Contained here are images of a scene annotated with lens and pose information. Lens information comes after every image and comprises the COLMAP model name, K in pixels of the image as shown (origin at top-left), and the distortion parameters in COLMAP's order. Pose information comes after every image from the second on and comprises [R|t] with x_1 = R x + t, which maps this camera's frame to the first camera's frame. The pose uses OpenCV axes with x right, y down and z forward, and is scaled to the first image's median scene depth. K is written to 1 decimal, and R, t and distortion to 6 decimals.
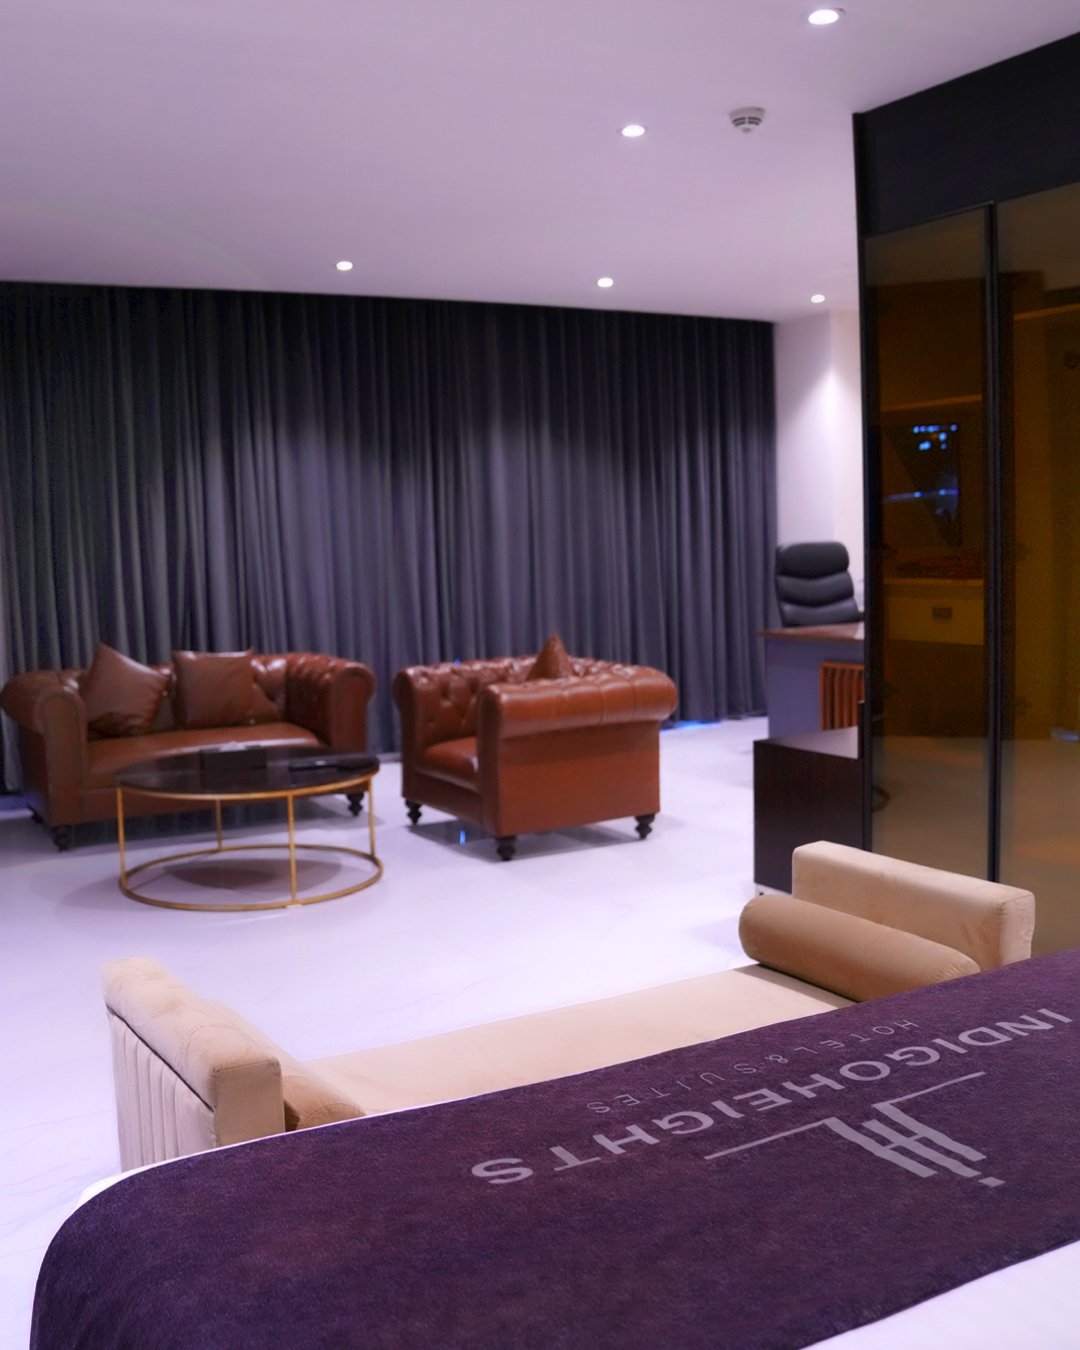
lens RADIAL K [[1389.6, 0, 540.0], [0, 1389.6, 675.0], [0, 0, 1]] dist [-0.138587, -0.007093]
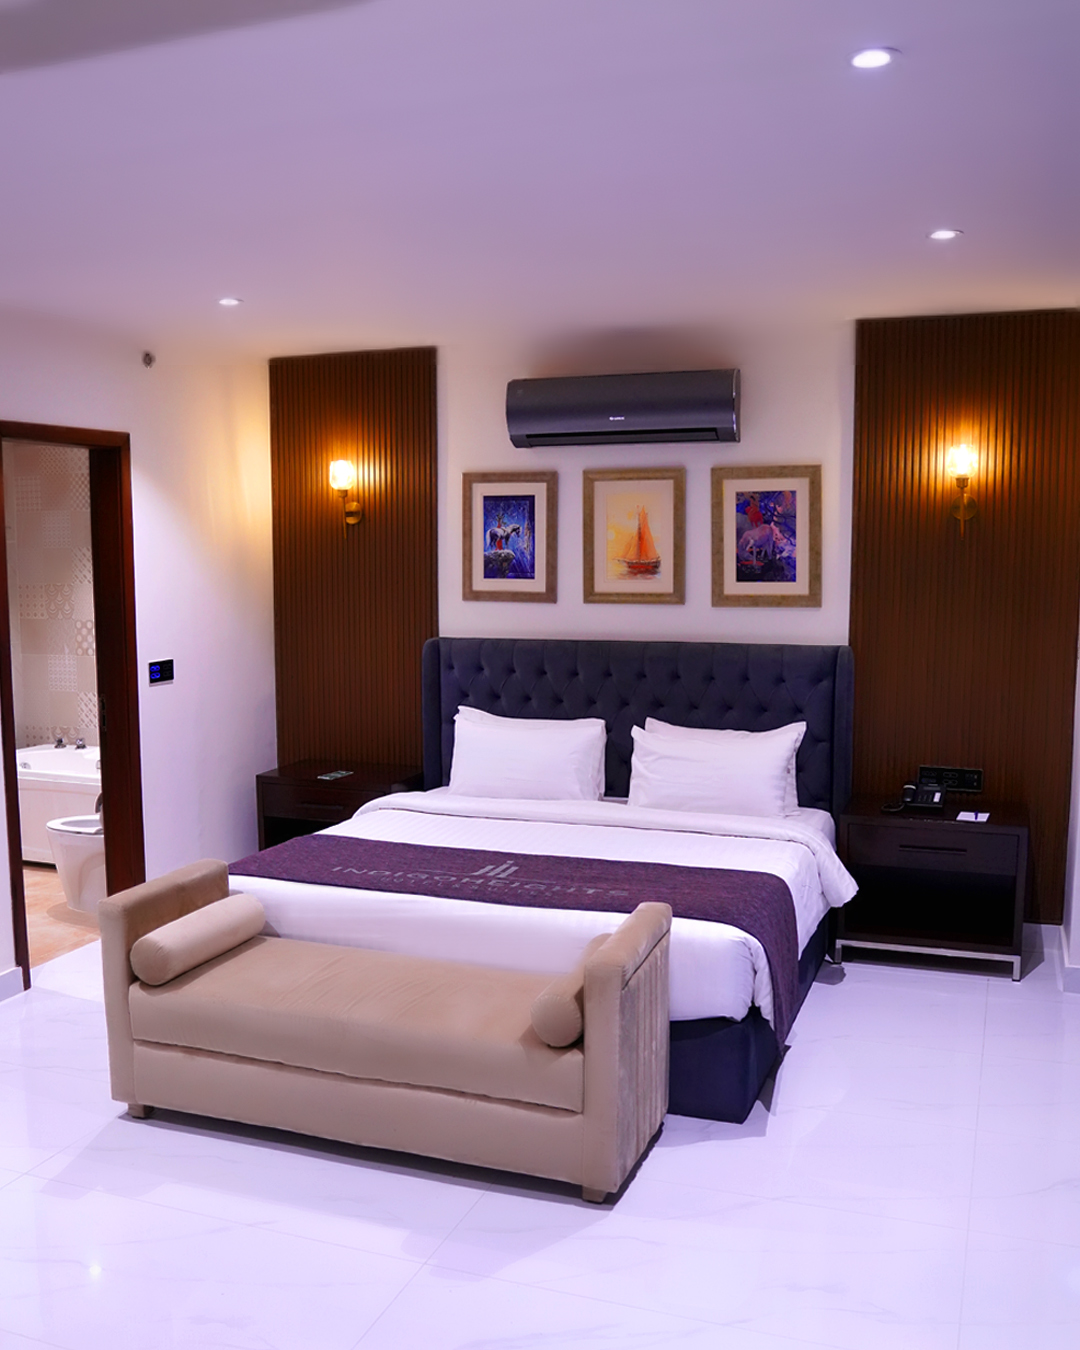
lens RADIAL K [[1389.6, 0, 540.0], [0, 1389.6, 675.0], [0, 0, 1]] dist [-0.138587, -0.007093]
pose [[-0.645035, -0.048746, 0.762597, -1.776459], [0.103597, 0.983171, 0.150472, -0.412758], [-0.757098, 0.176062, -0.629130, 2.517530]]
